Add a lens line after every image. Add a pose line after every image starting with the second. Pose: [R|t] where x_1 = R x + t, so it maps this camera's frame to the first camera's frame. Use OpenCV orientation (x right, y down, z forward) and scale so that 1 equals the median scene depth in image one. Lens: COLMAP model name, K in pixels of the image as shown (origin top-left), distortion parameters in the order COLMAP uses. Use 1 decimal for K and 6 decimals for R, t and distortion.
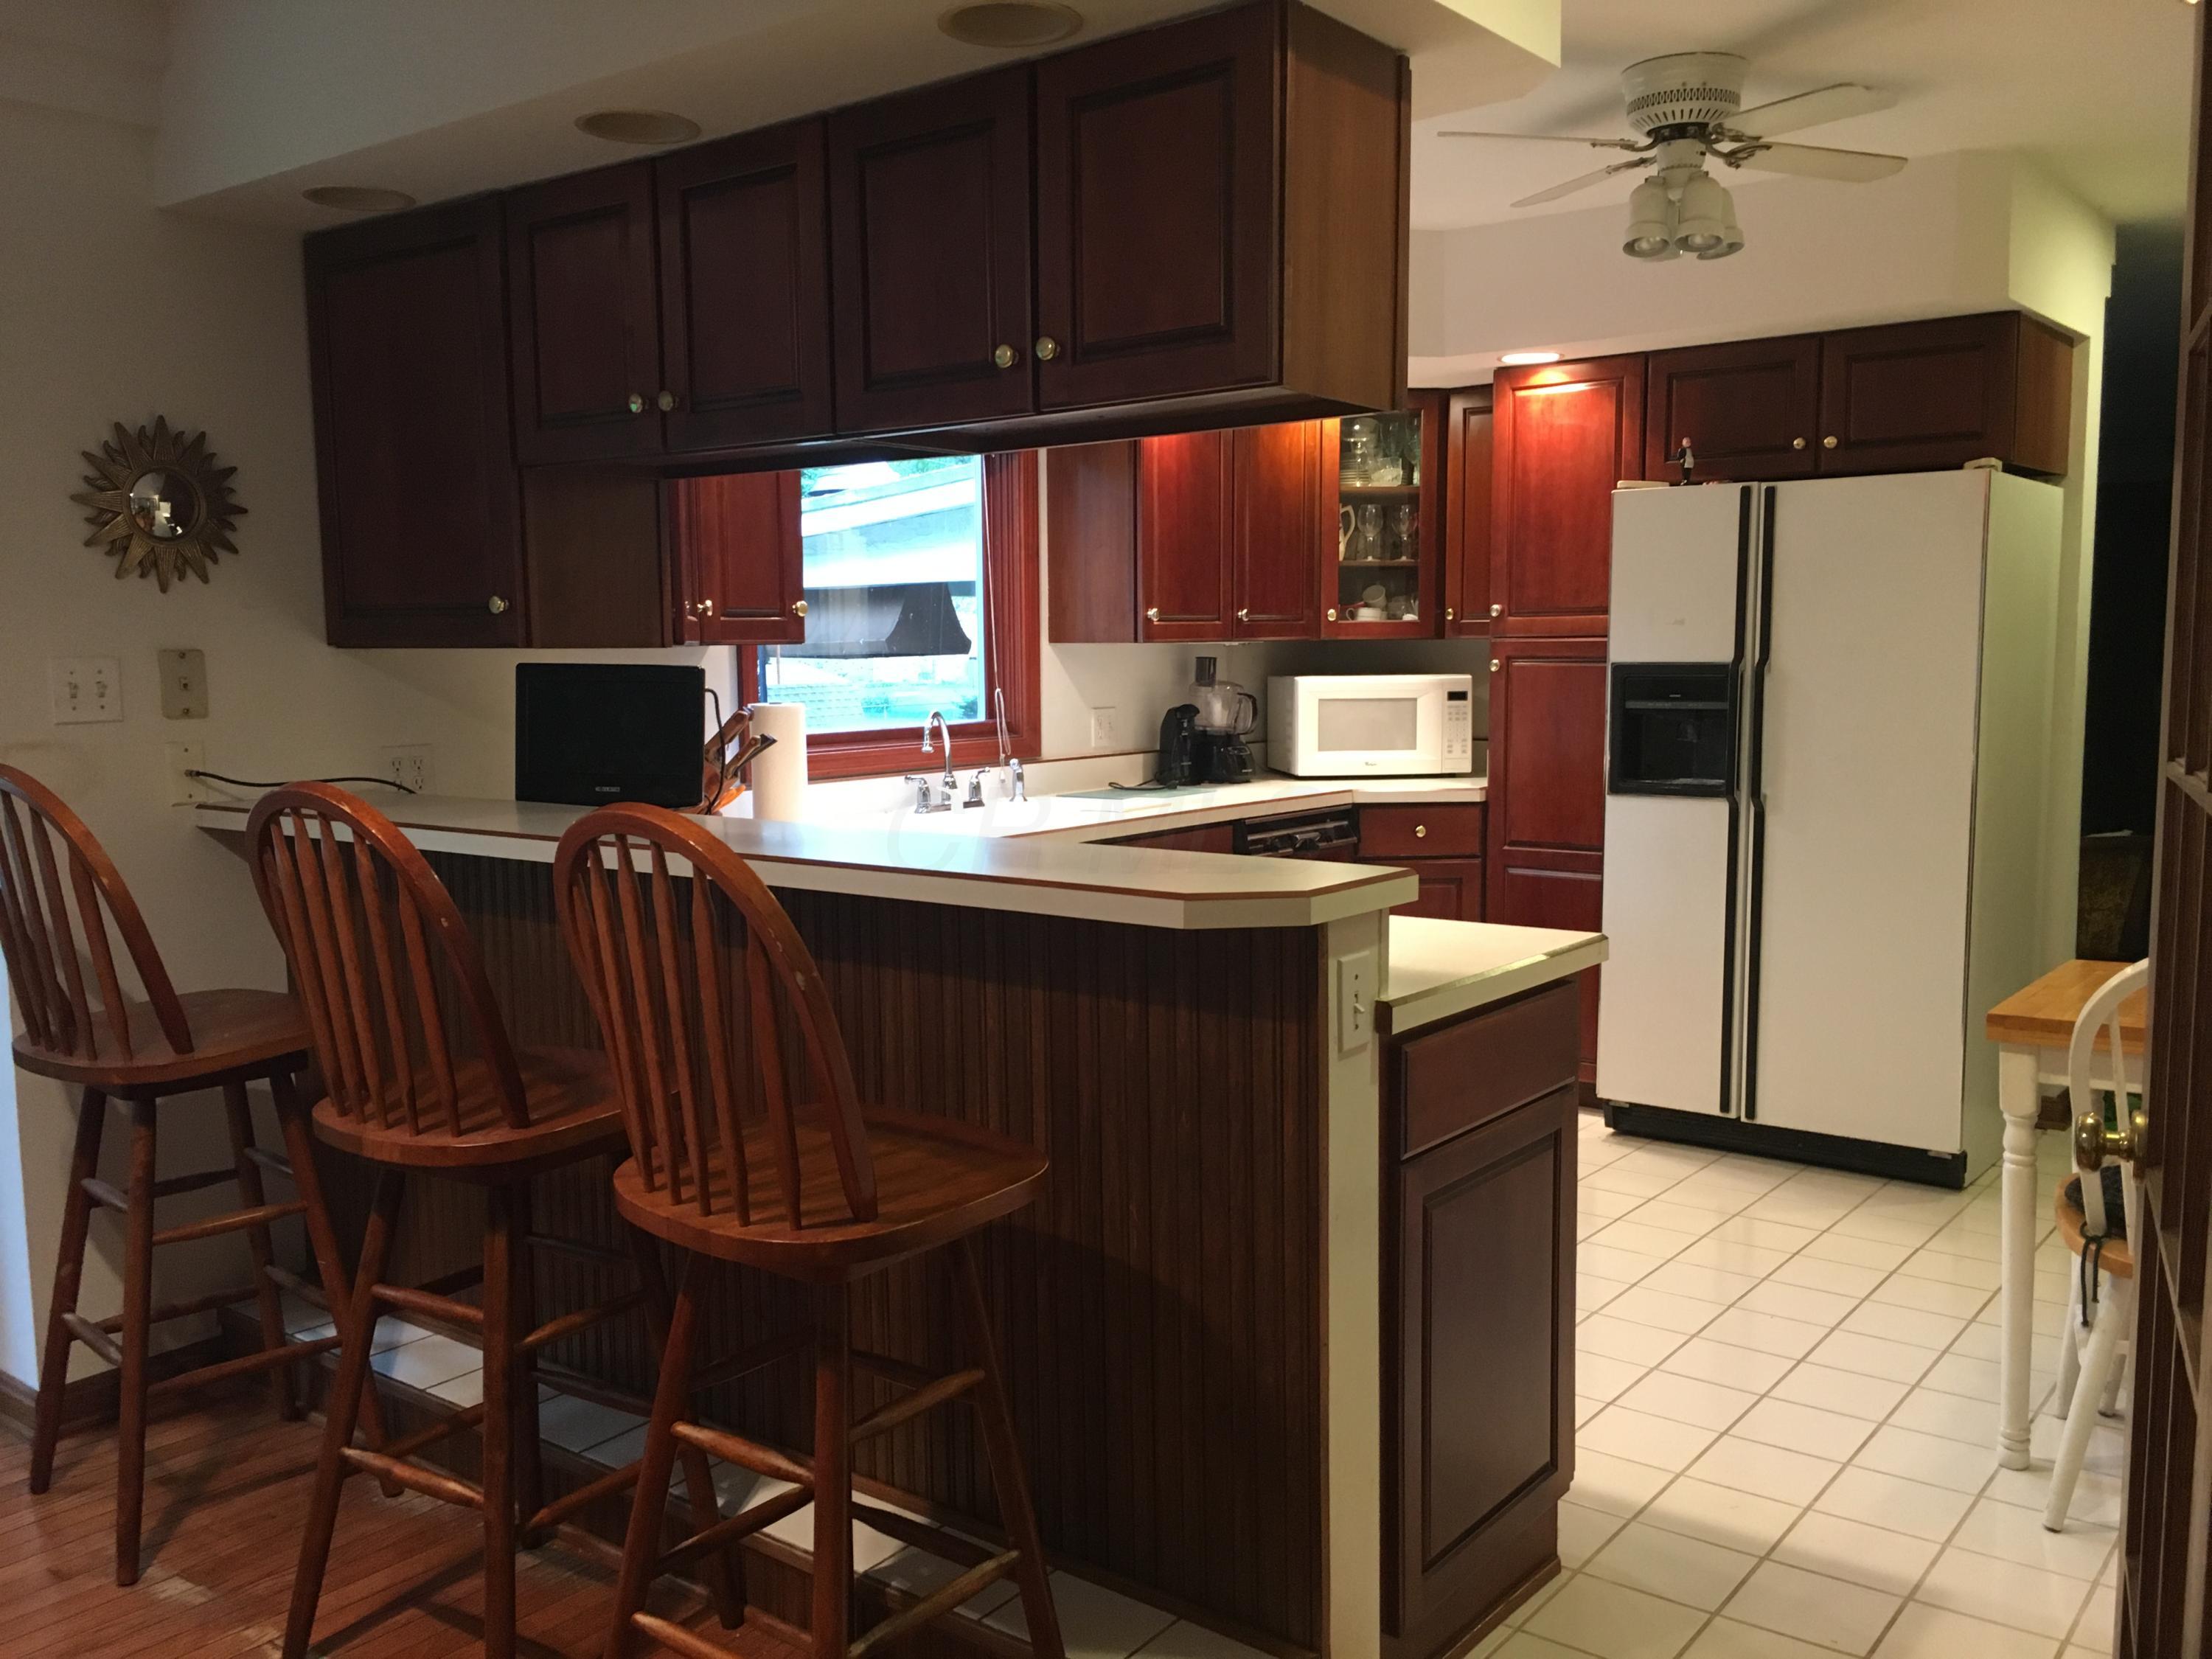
lens RADIAL K [[1872.5, 0, 1103.7], [0, 1872.5, 841.6], [0, 0, 1]] dist [0.044623, -0.065892]
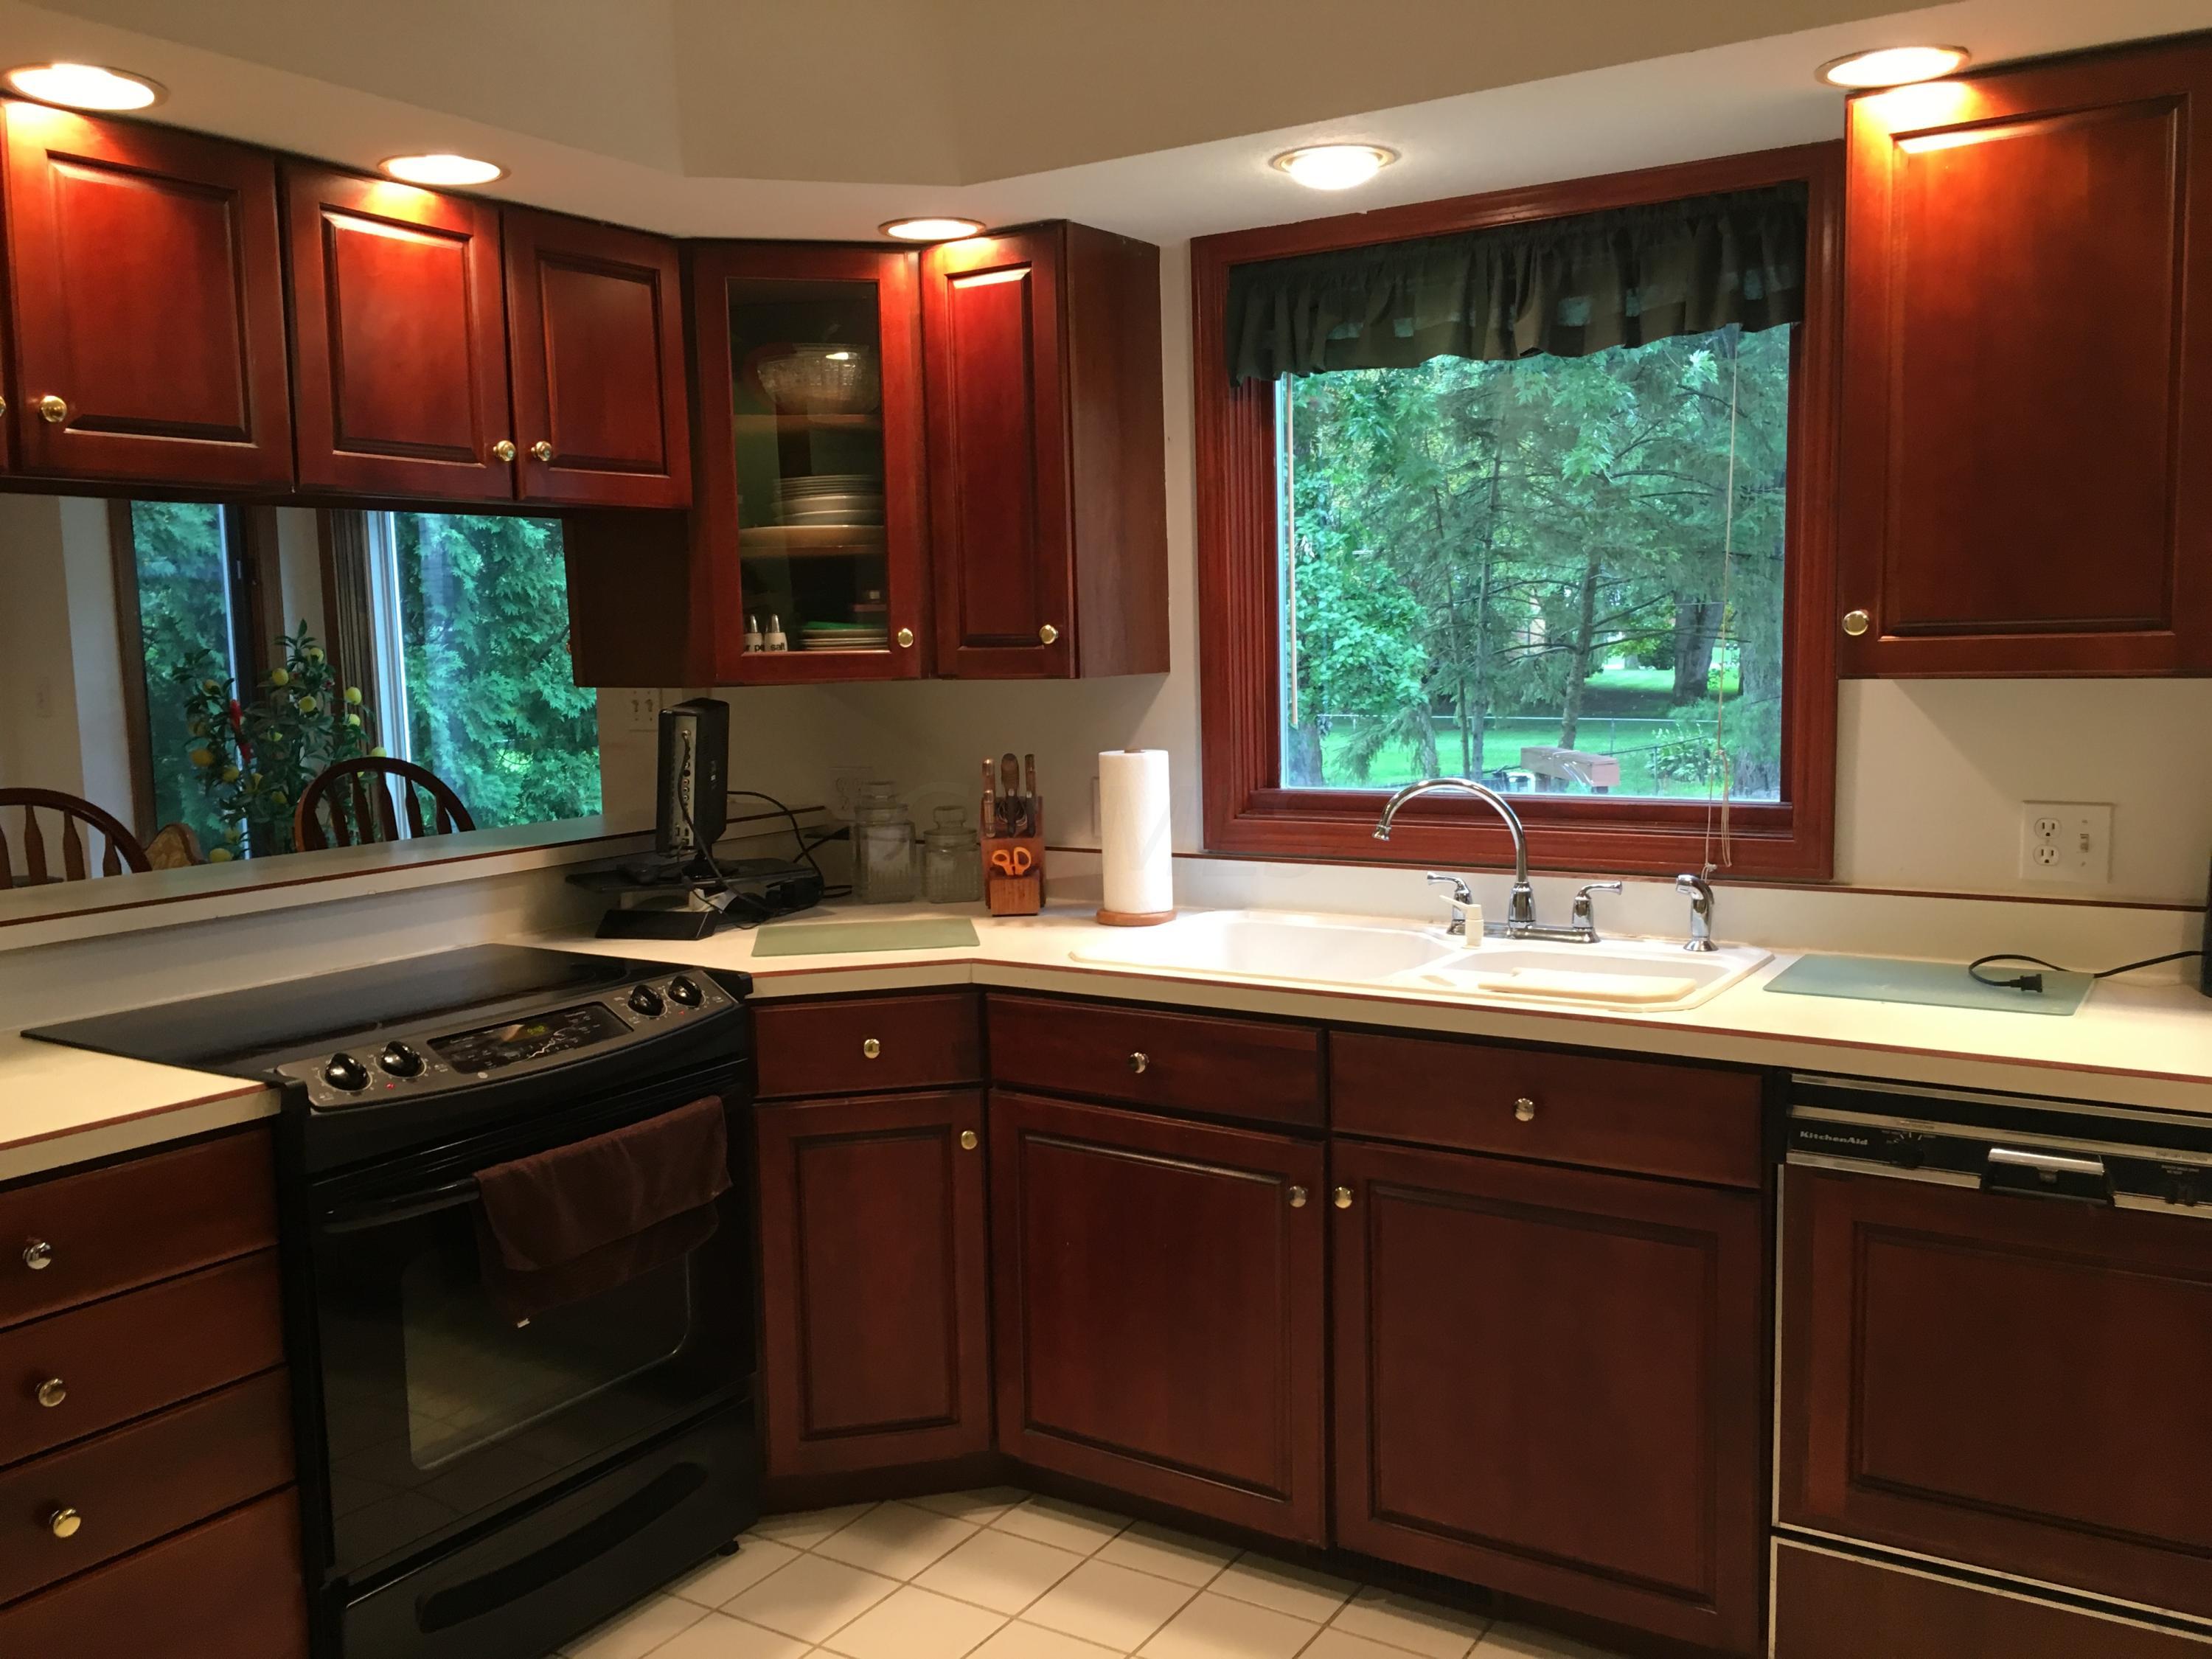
lens RADIAL K [[1872.5, 0, 1121.9], [0, 1872.5, 834.6], [0, 0, 1]] dist [0.044623, -0.065892]
pose [[0.074535, 0.118824, -0.990114, 0.461773], [-0.083583, 0.990126, 0.112534, -0.096728], [0.993709, 0.074369, 0.083730, 0.709174]]
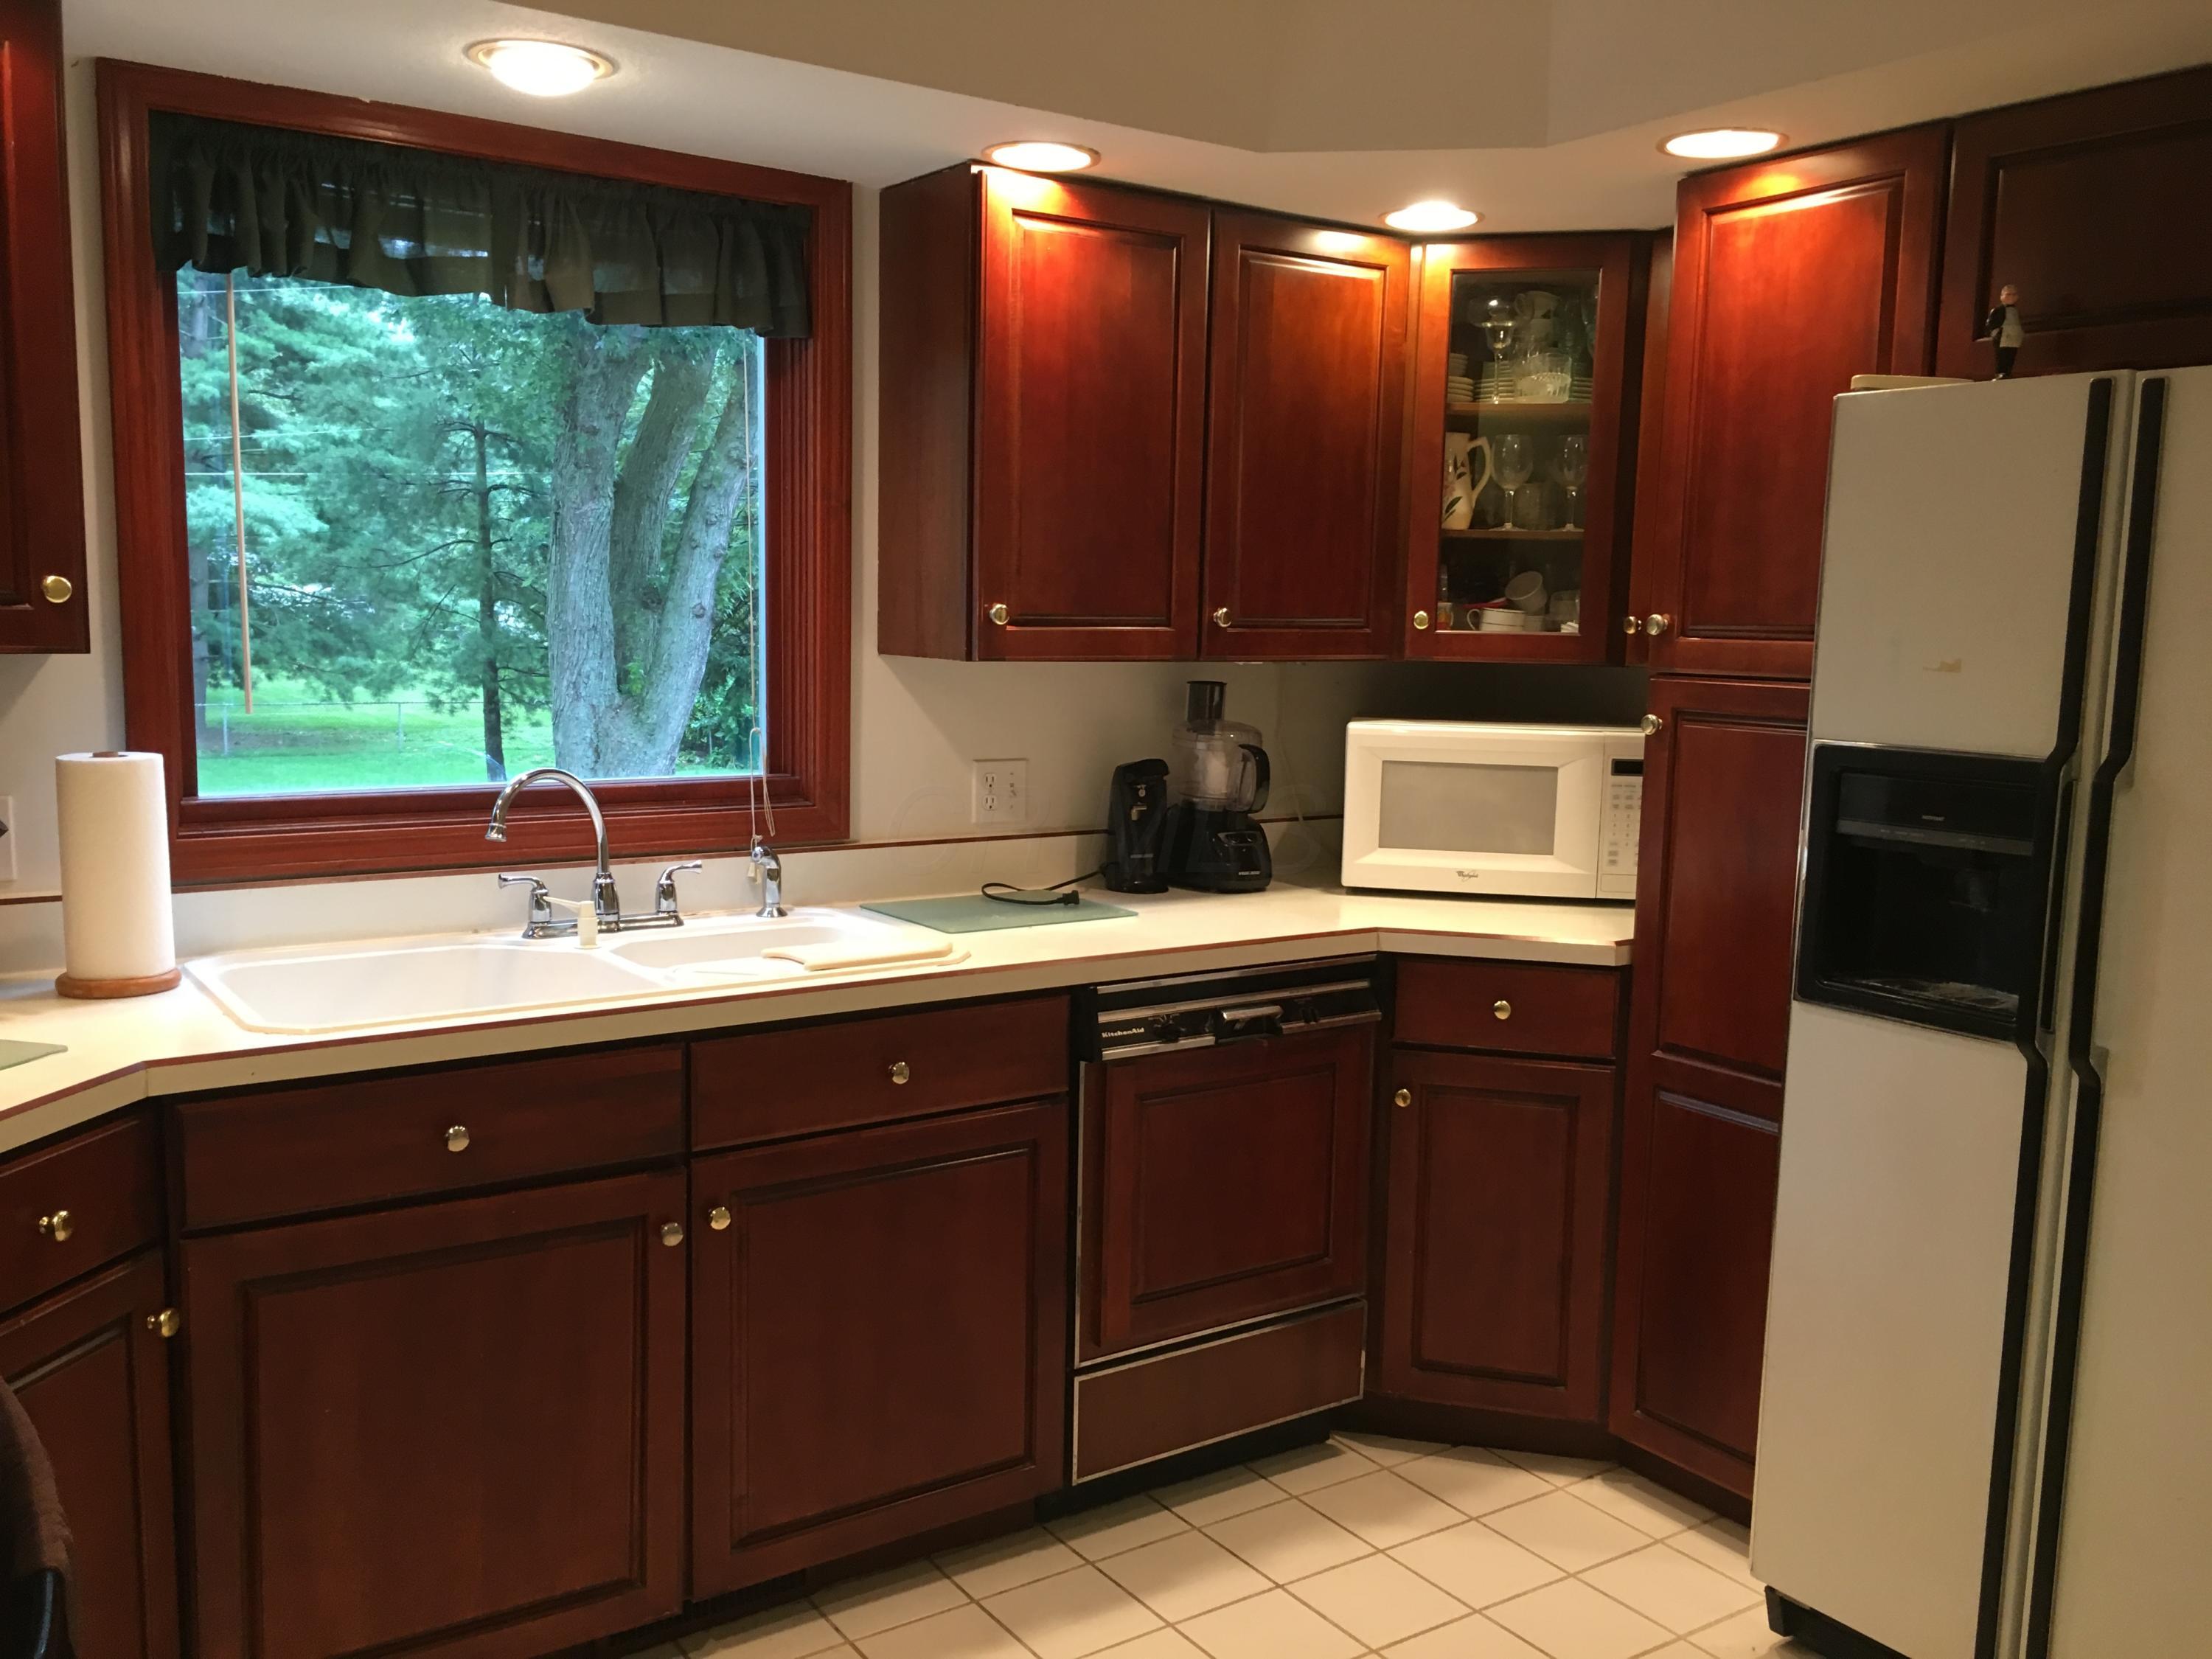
lens RADIAL K [[1872.5, 0, 1115.3], [0, 1872.5, 833.8], [0, 0, 1]] dist [0.044623, -0.065892]
pose [[0.951386, 0.067536, -0.300507, 0.220886], [-0.063534, 0.997713, 0.023082, -0.063067], [0.301378, -0.002867, 0.953500, 0.419052]]
